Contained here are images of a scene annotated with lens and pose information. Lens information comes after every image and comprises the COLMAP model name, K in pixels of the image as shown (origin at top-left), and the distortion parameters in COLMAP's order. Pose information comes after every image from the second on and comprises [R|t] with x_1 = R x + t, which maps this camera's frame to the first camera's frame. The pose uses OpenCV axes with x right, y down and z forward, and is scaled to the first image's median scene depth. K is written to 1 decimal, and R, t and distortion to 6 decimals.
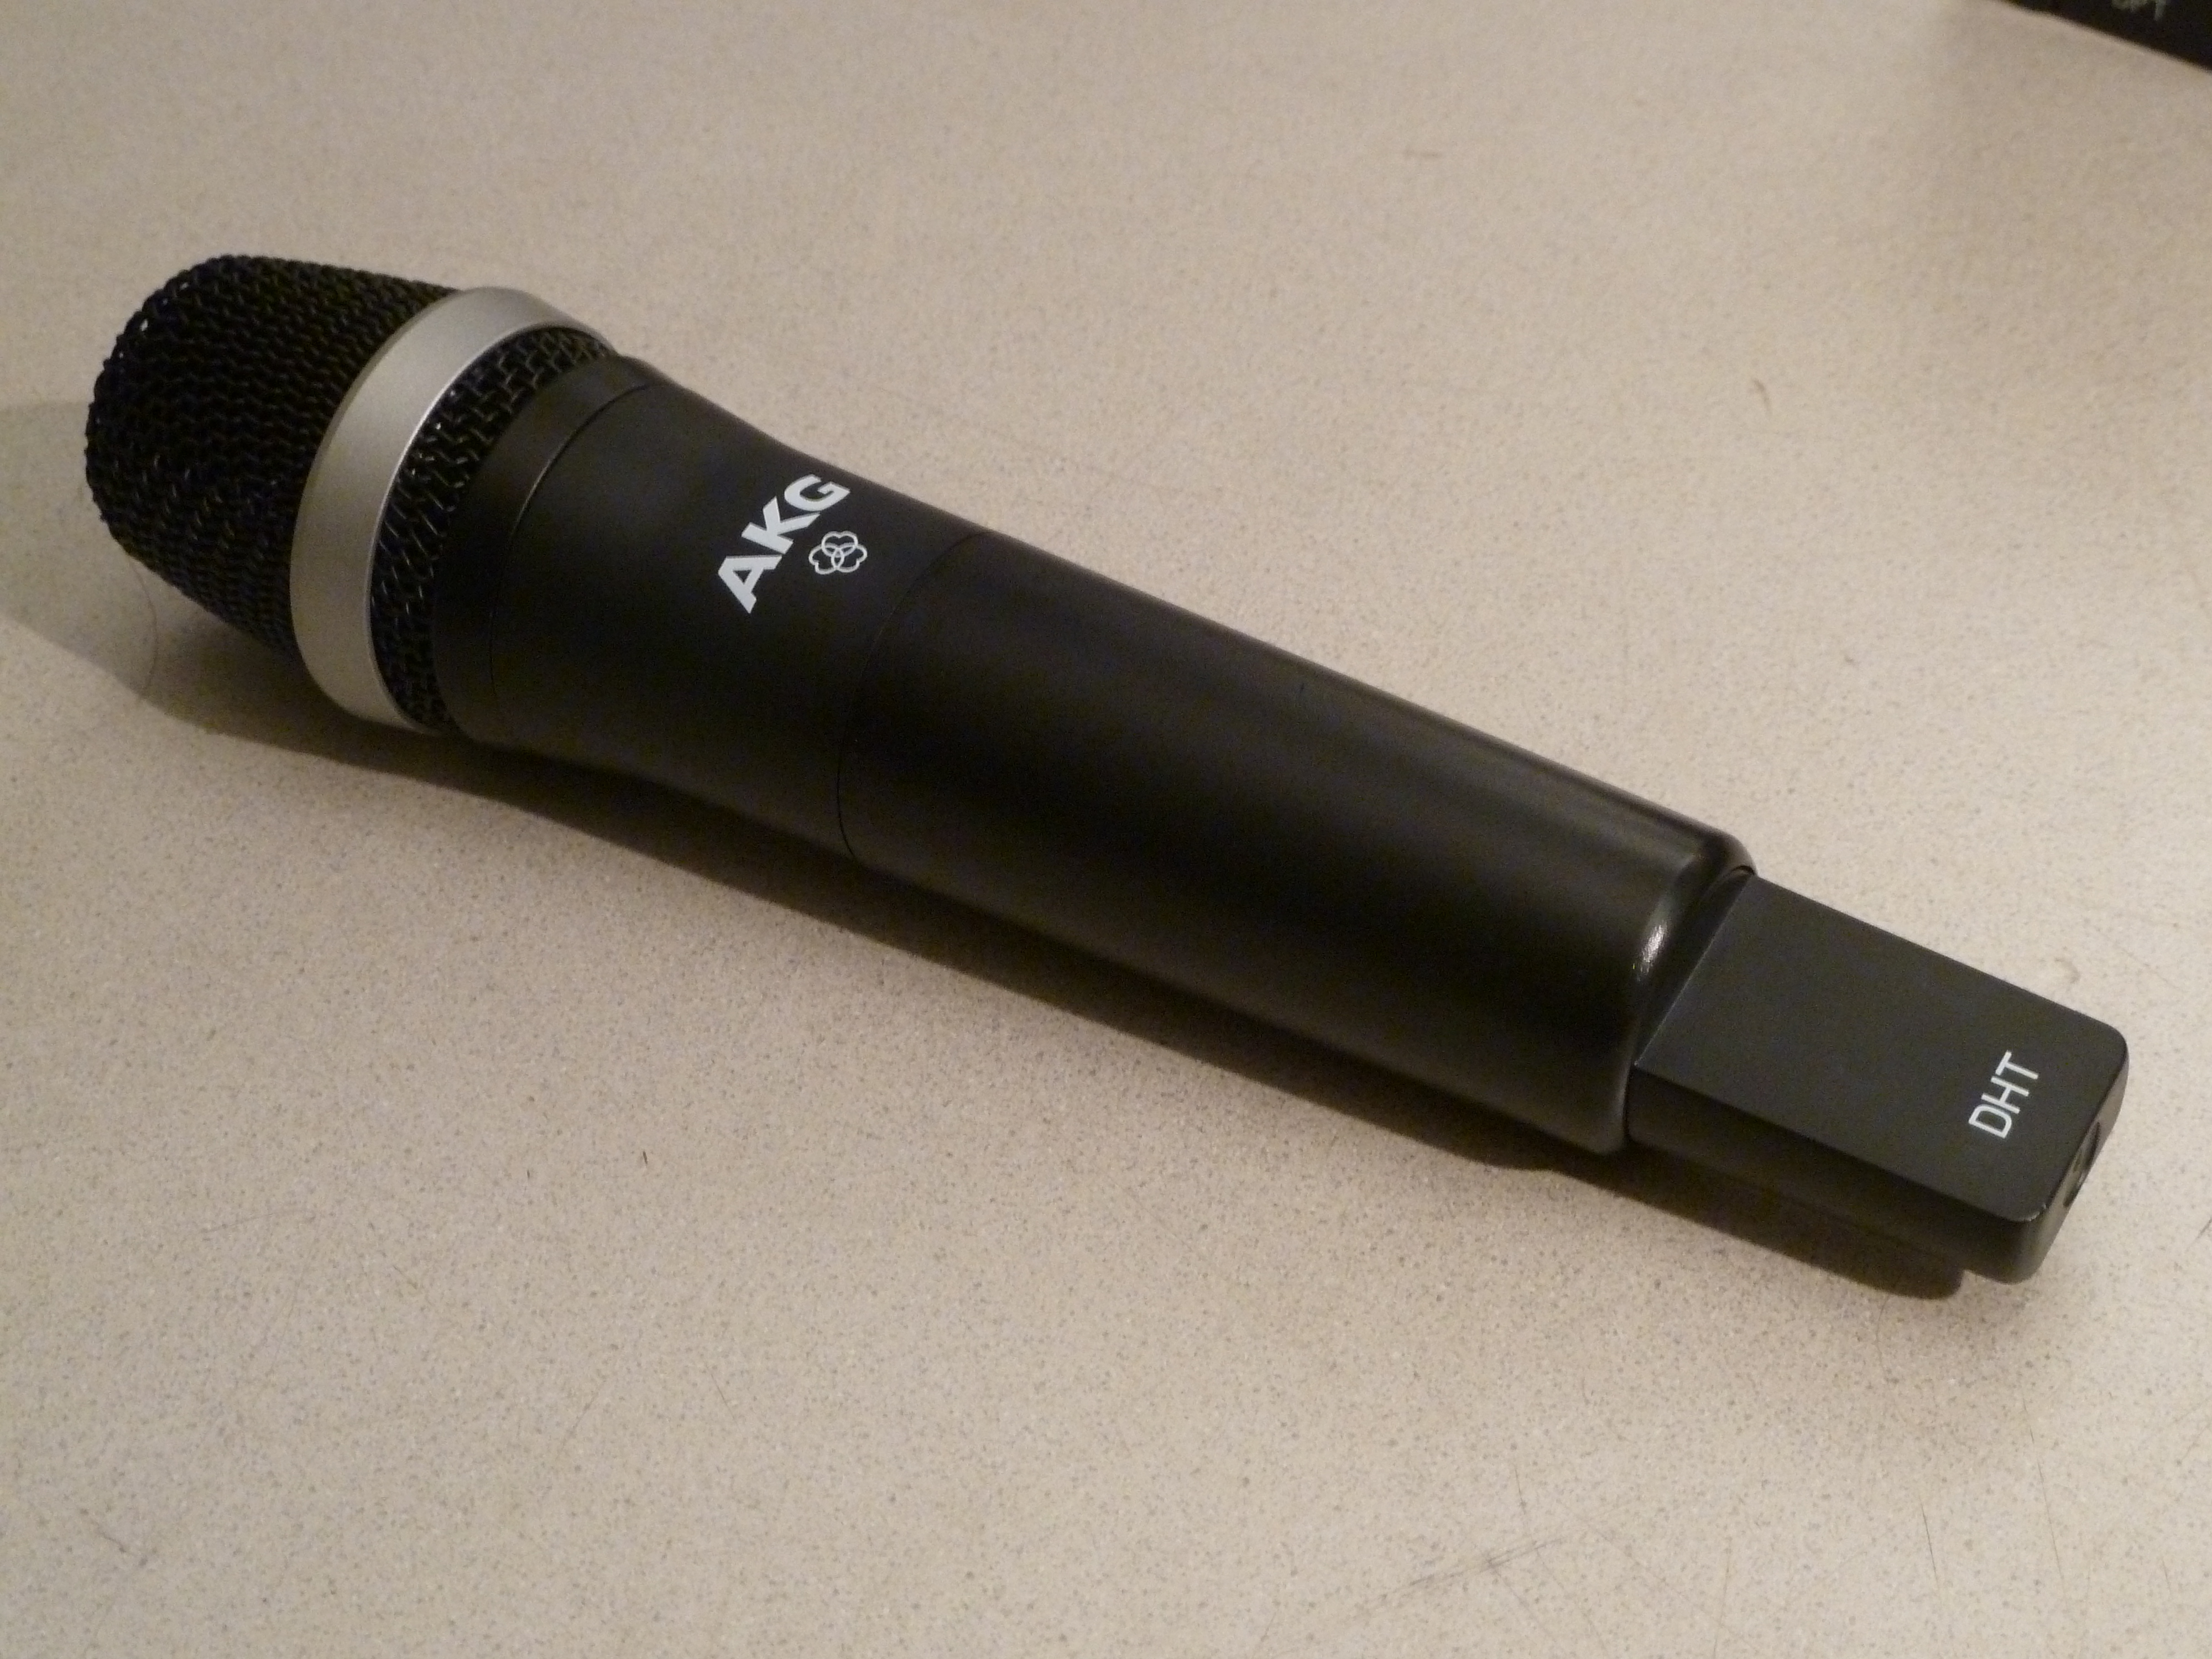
lens RADIAL K [[3901.8, 0, 1106.0], [0, 3901.8, 829.5], [0, 0, 1]] dist [-0.031486, -0.088226]
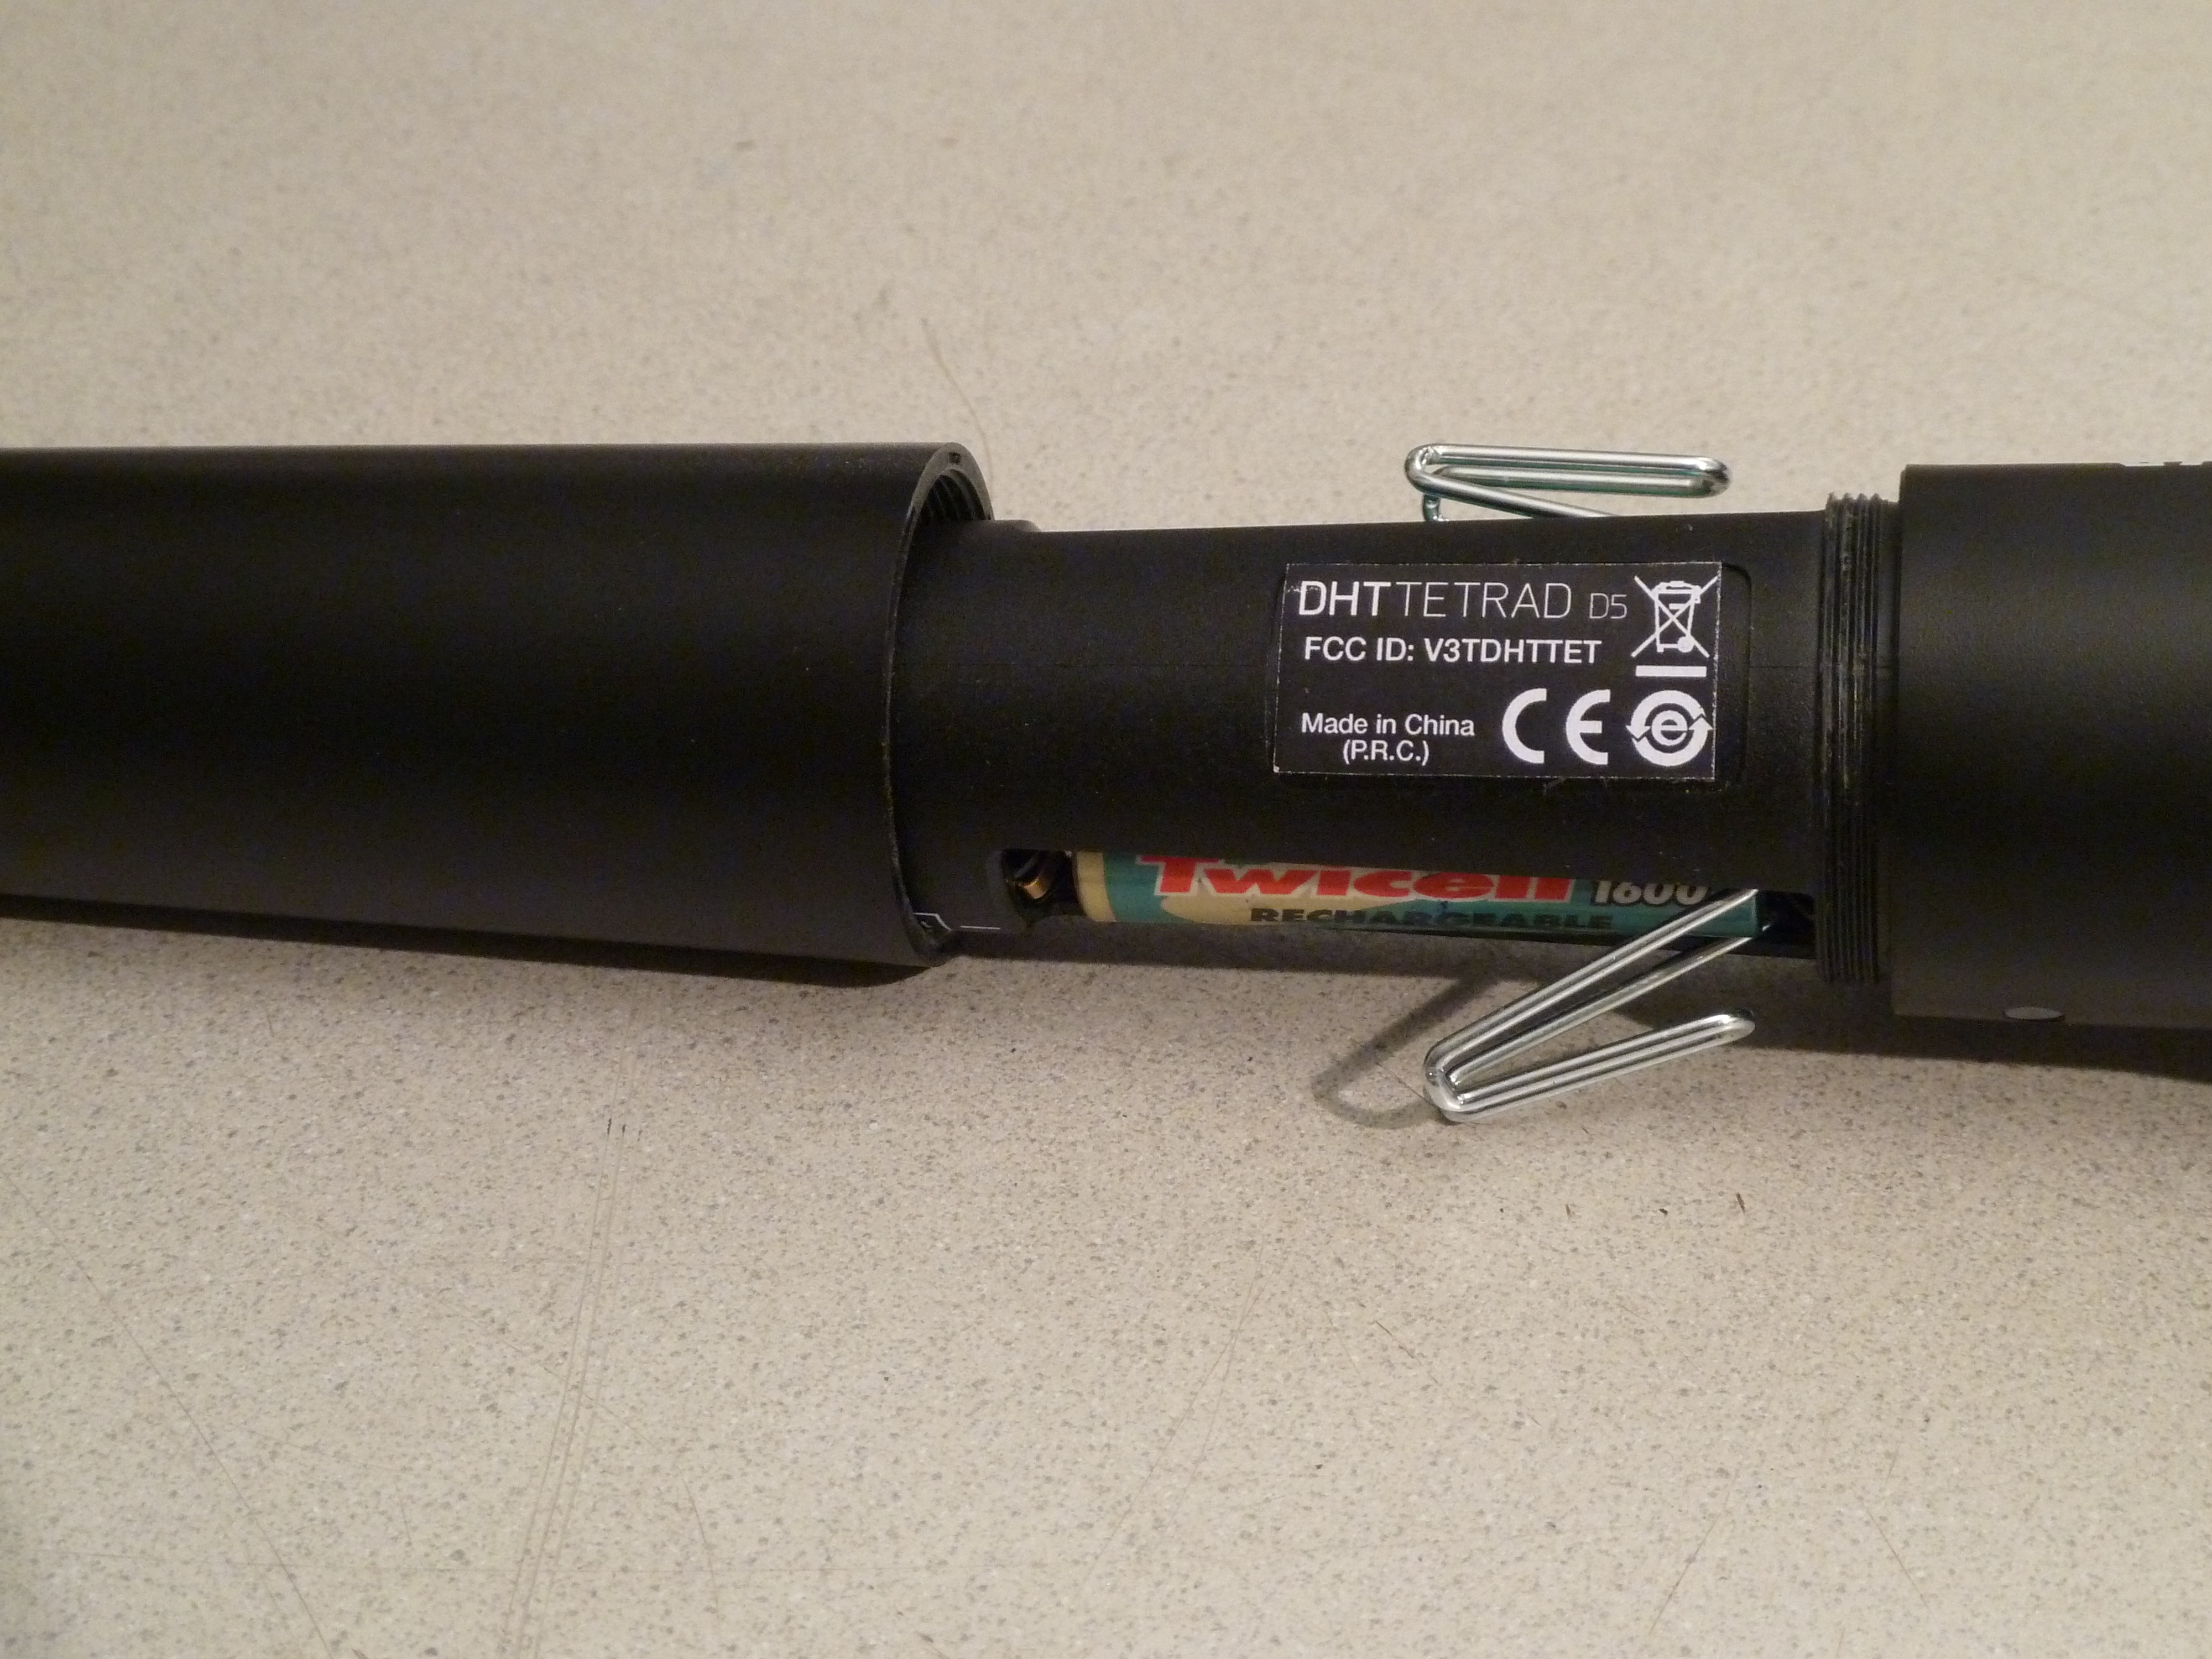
lens RADIAL K [[3902.9, 0, 1106.0], [0, 3902.9, 829.5], [0, 0, 1]] dist [-0.044162, -0.154272]
pose [[0.990719, 0.087248, -0.104226, -0.167303], [-0.093105, 0.994260, -0.052713, 0.067507], [0.099028, 0.061928, 0.993156, 0.321059]]
